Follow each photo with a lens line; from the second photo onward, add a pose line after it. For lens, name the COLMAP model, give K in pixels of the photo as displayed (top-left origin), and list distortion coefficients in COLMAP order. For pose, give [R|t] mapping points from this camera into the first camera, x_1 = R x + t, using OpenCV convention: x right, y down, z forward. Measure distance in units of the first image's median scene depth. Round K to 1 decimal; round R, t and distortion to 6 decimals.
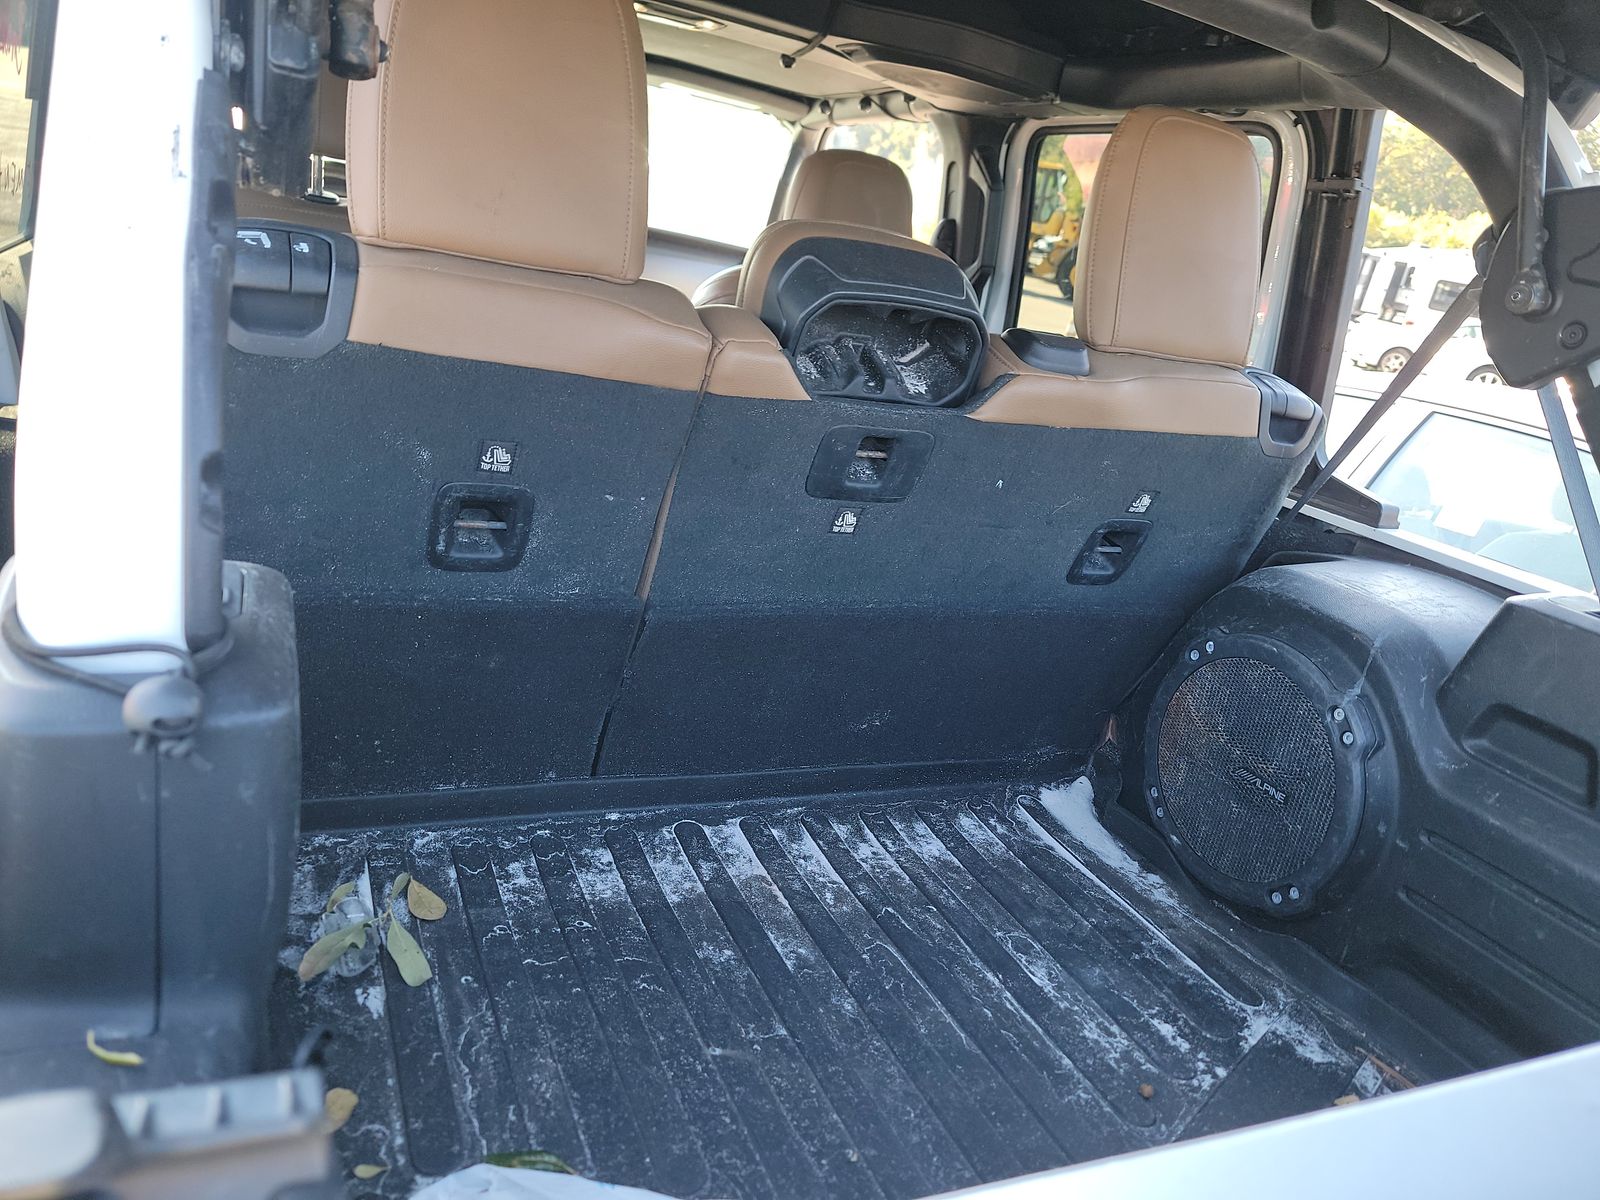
lens RADIAL K [[1131.1, 0, 799.3], [0, 1131.1, 602.0], [0, 0, 1]] dist [0.036078, -0.032111]
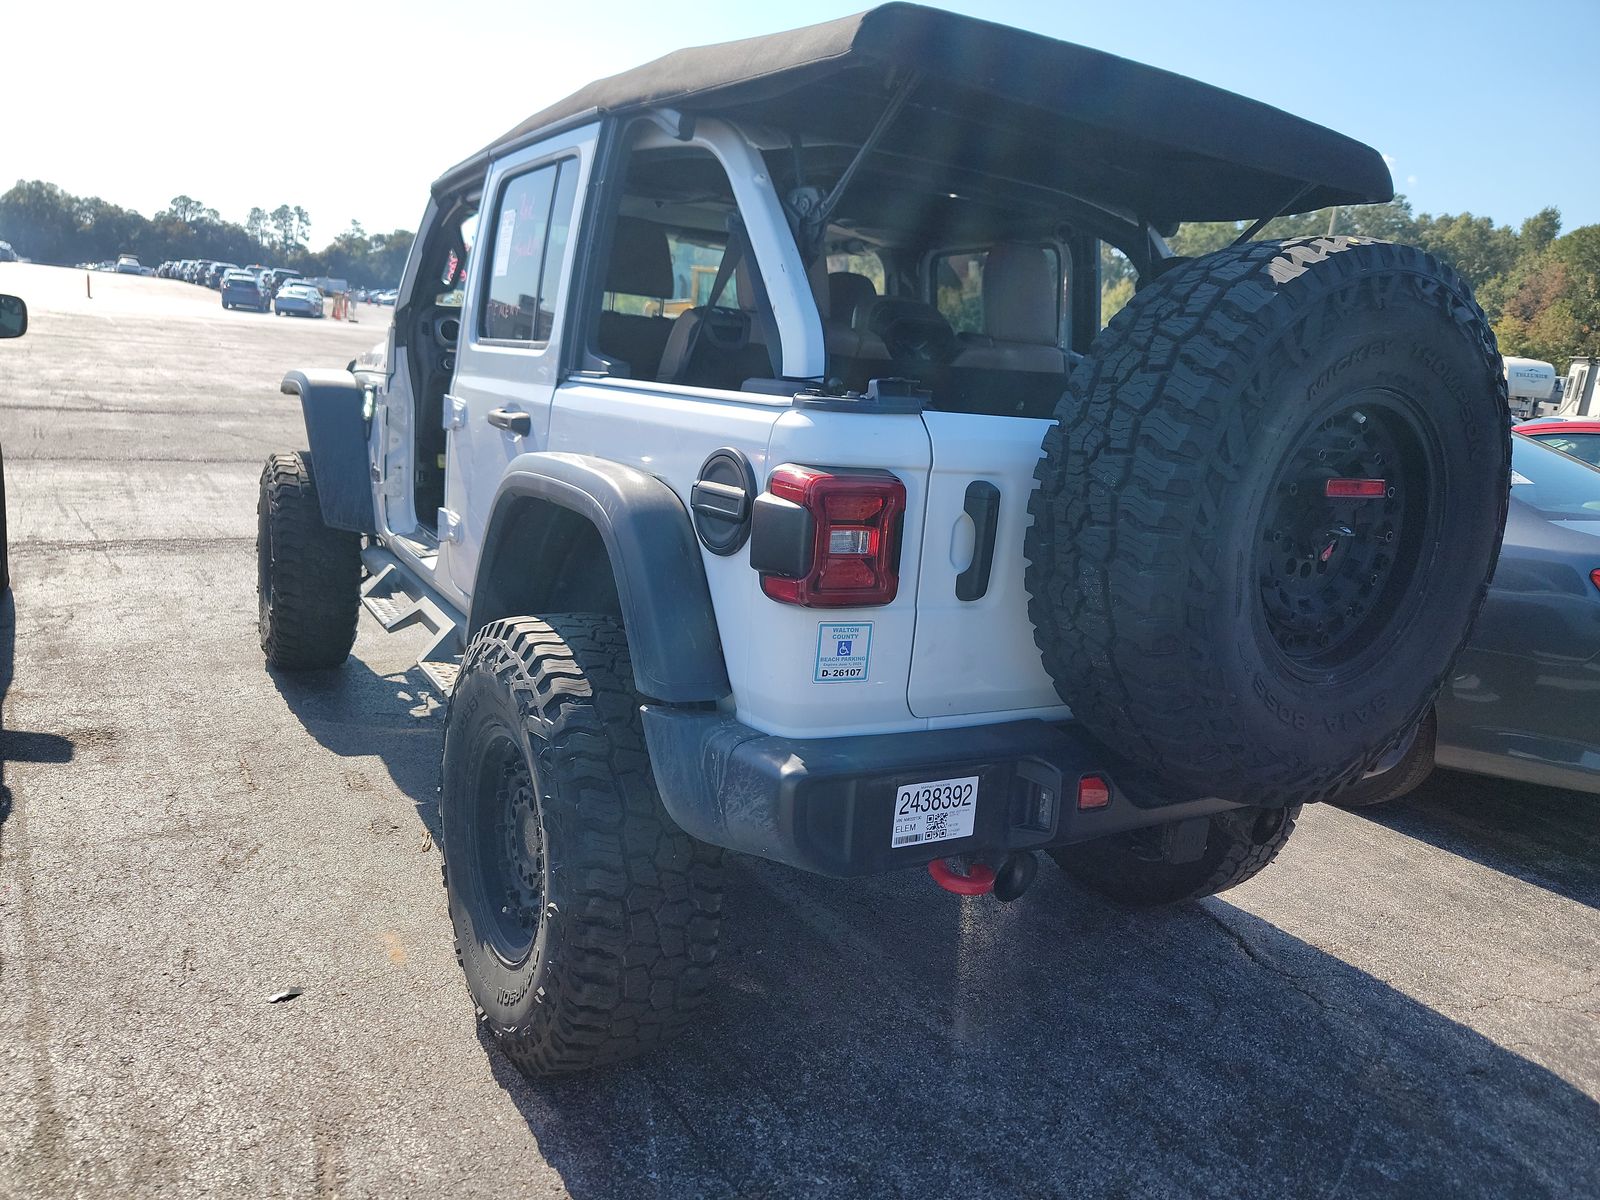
lens RADIAL K [[1131.1, 0, 790.7], [0, 1131.1, 593.5], [0, 0, 1]] dist [0.036078, -0.032111]
pose [[0.988989, -0.105896, 0.103381, -0.289659], [0.116846, 0.987440, -0.106345, 0.317312], [-0.090821, 0.117254, 0.988940, -0.784757]]
